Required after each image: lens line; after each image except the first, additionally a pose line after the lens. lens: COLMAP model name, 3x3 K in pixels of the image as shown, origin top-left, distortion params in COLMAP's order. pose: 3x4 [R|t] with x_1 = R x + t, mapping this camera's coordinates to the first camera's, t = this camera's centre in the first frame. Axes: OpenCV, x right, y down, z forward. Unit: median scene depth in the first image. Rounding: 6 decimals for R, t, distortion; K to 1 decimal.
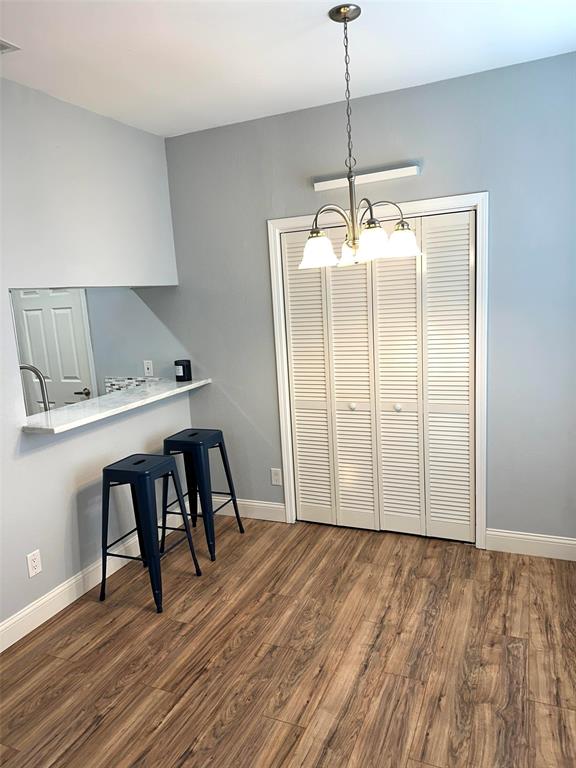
lens RADIAL K [[554.7, 0, 288.7], [0, 554.7, 384.2], [0, 0, 1]] dist [0.022717, -0.018040]
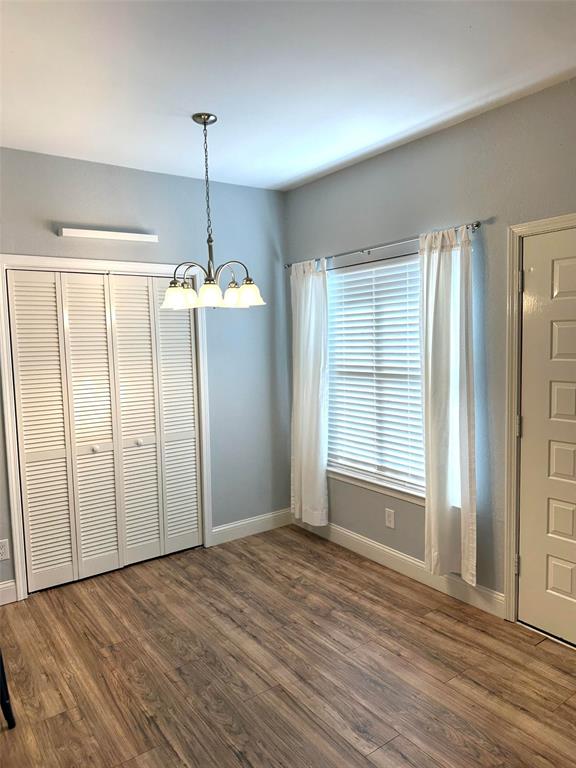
lens RADIAL K [[554.7, 0, 285.4], [0, 554.7, 383.8], [0, 0, 1]] dist [0.022717, -0.018040]
pose [[0.524002, -0.044320, 0.850563, -0.667726], [0.156100, 0.986727, -0.044753, 0.024816], [-0.837290, 0.156224, 0.523965, 0.183342]]
